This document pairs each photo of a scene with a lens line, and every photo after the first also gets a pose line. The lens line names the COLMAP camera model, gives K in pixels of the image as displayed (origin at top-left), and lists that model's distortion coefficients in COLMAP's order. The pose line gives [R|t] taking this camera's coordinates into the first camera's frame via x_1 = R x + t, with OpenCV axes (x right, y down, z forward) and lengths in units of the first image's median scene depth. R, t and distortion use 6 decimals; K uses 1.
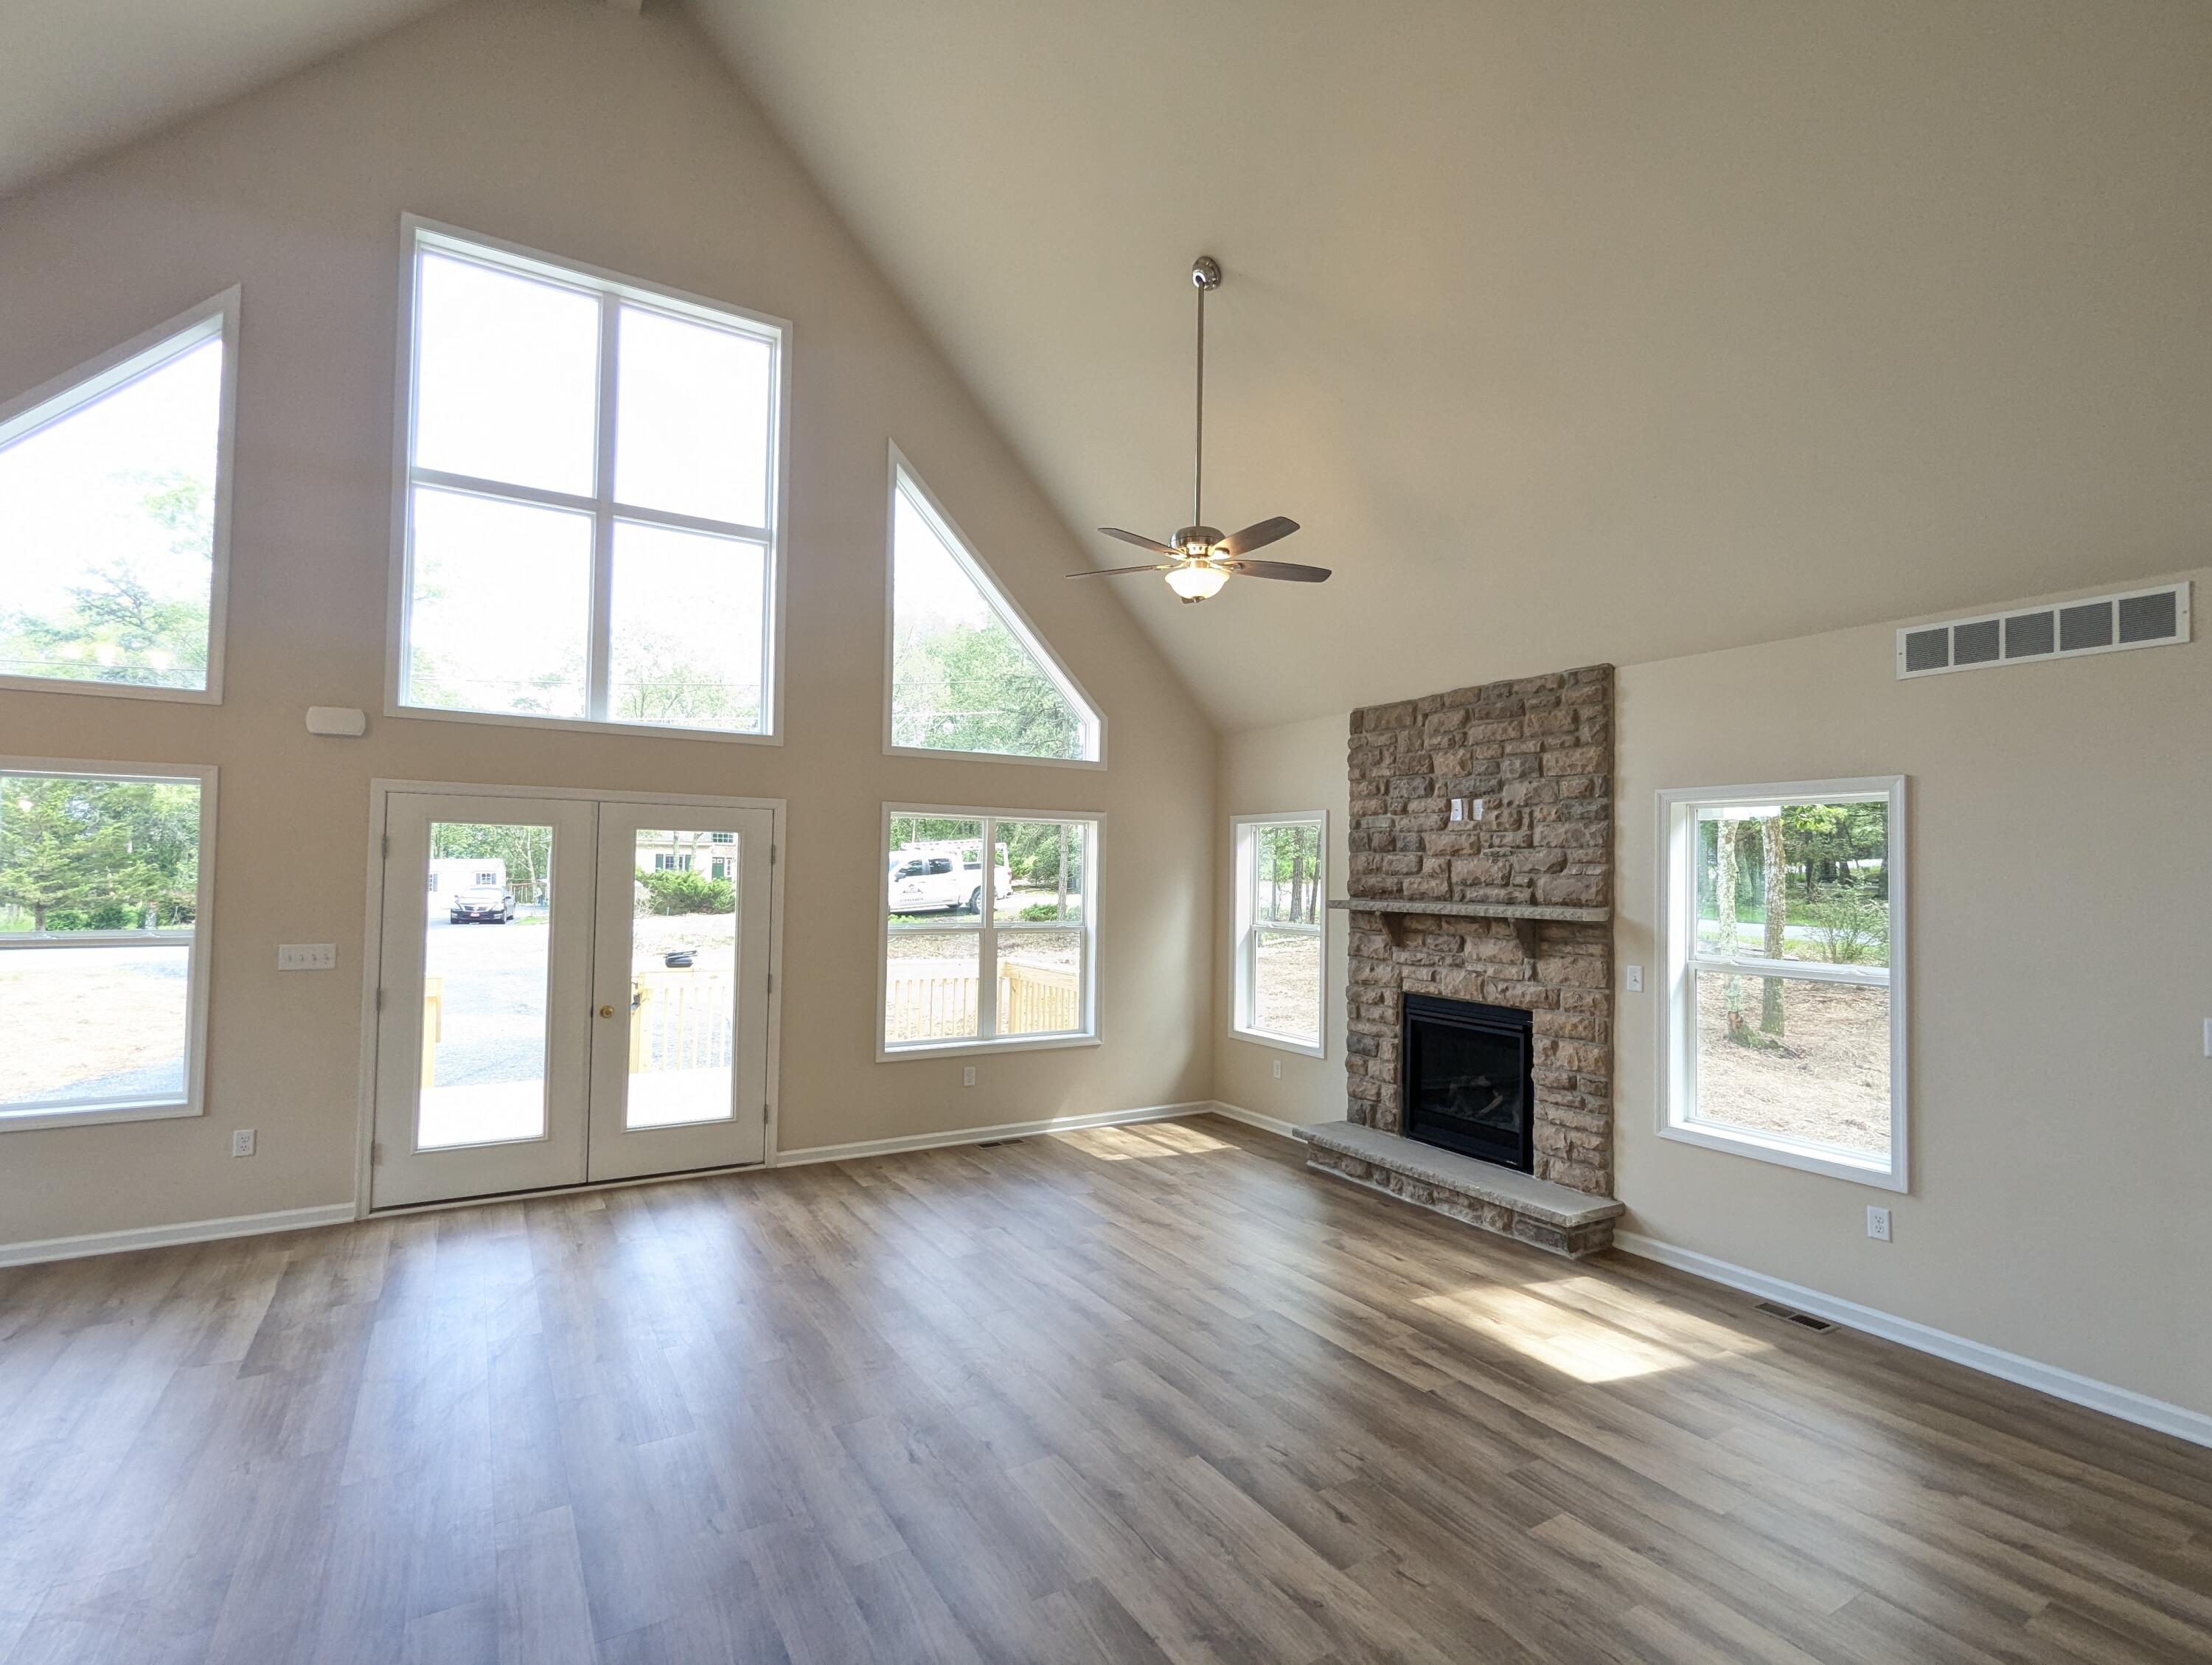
lens RADIAL K [[1053.5, 0, 1107.3], [0, 1053.5, 840.9], [0, 0, 1]] dist [-0.003927, 0.004126]
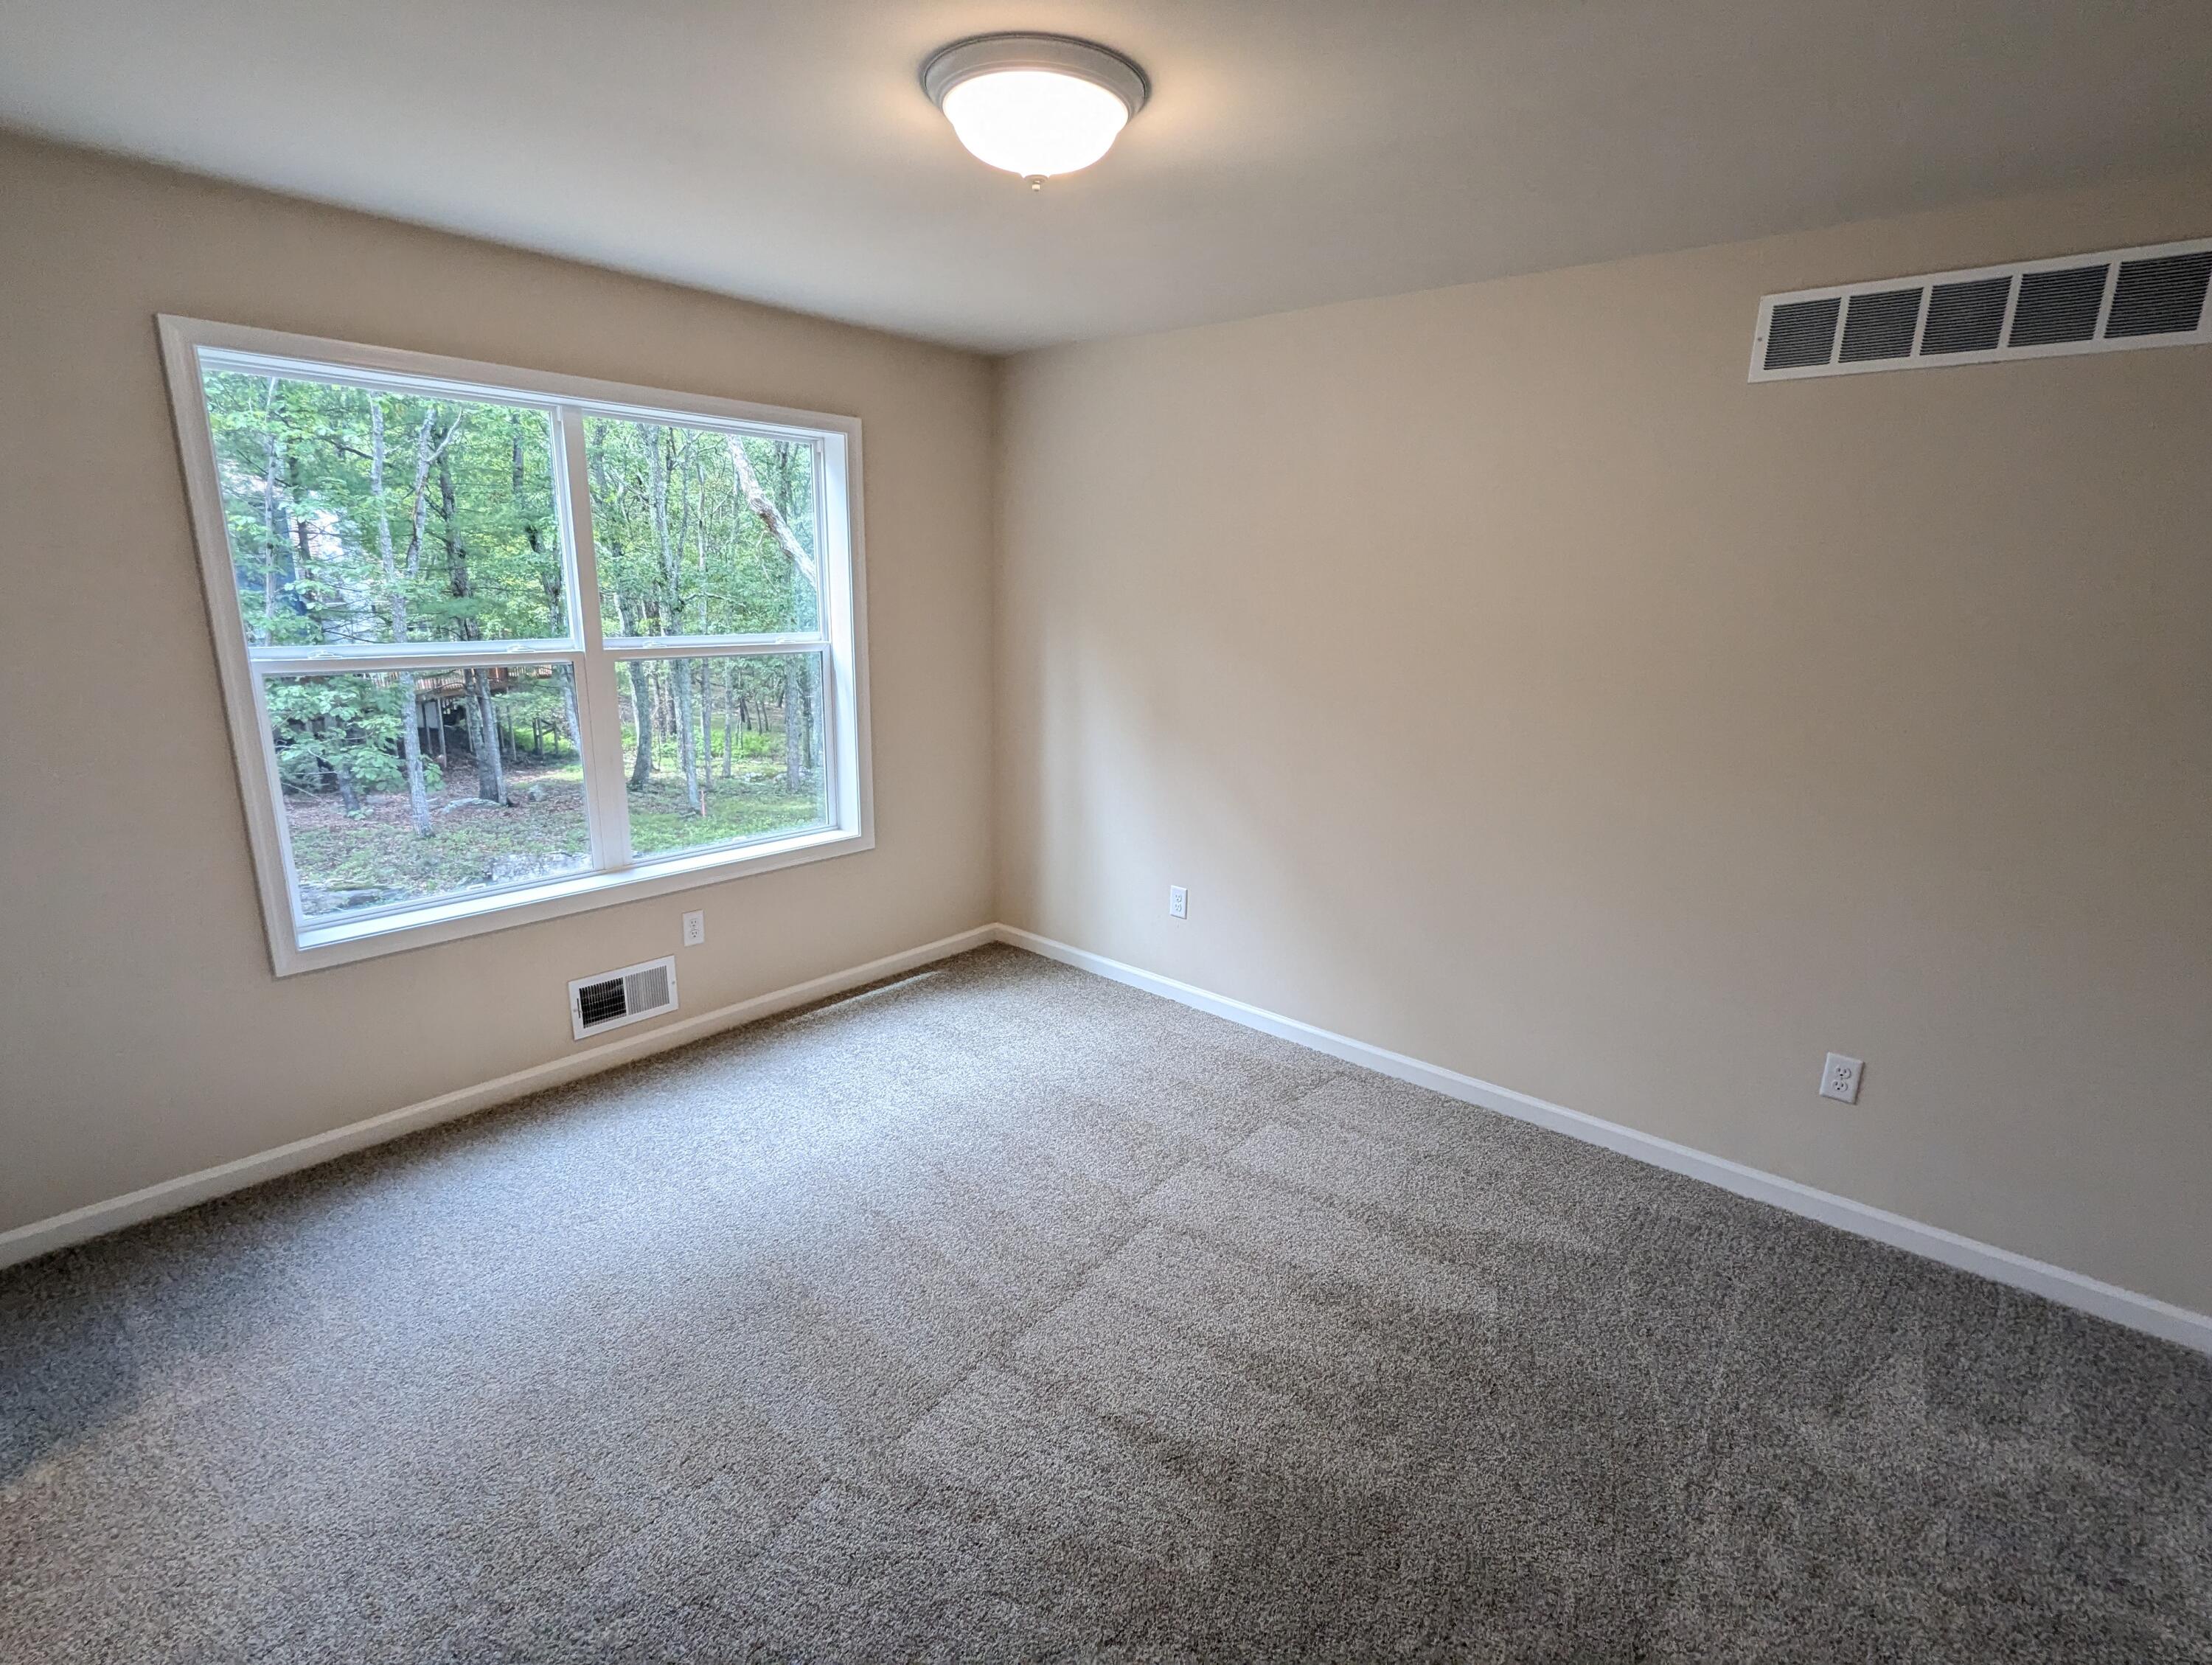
lens RADIAL K [[1053.5, 0, 1090.8], [0, 1053.5, 834.8], [0, 0, 1]] dist [-0.003927, 0.004126]
pose [[0.949167, -0.069405, 0.307025, 0.120275], [-0.017594, 0.962166, 0.271896, -0.042269], [-0.314280, -0.263476, 0.912035, 0.357163]]
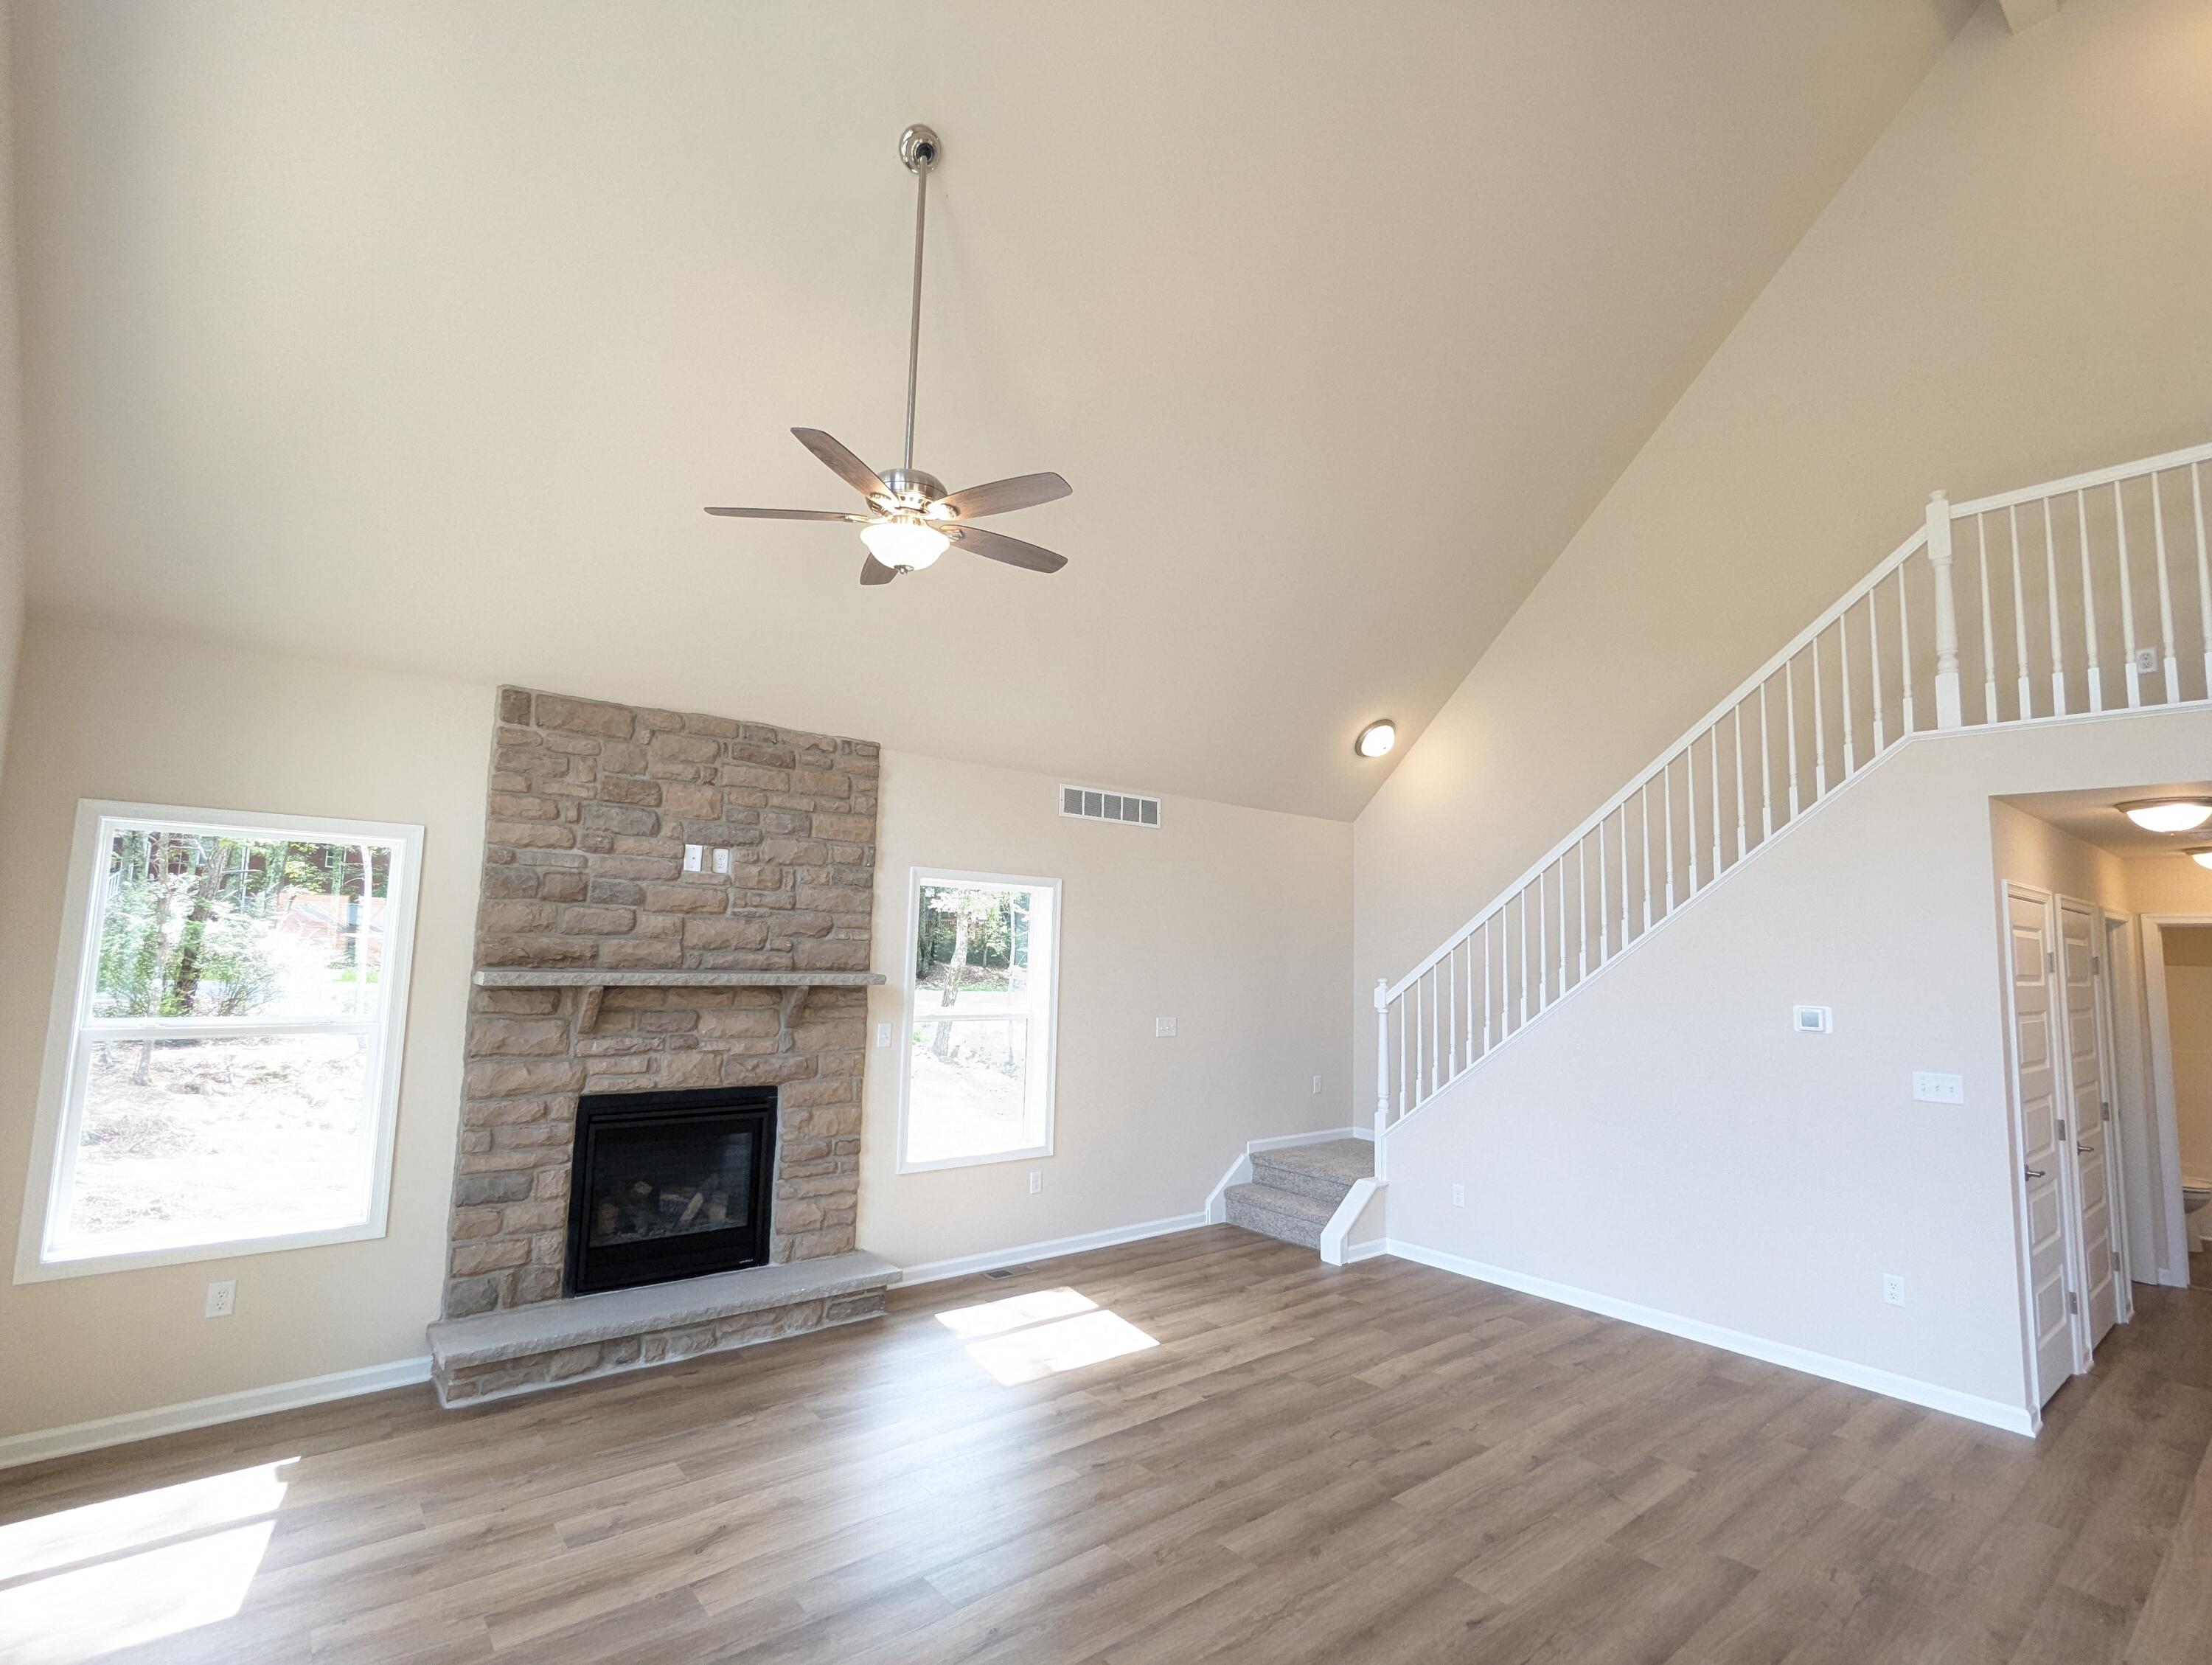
lens RADIAL K [[1053.5, 0, 1105.5], [0, 1053.5, 845.1], [0, 0, 1]] dist [-0.003927, 0.004126]
pose [[-0.142143, 0.077336, 0.986820, -0.579601], [-0.062933, 0.994220, -0.086981, 0.013178], [-0.987844, -0.074467, -0.136454, 0.863542]]
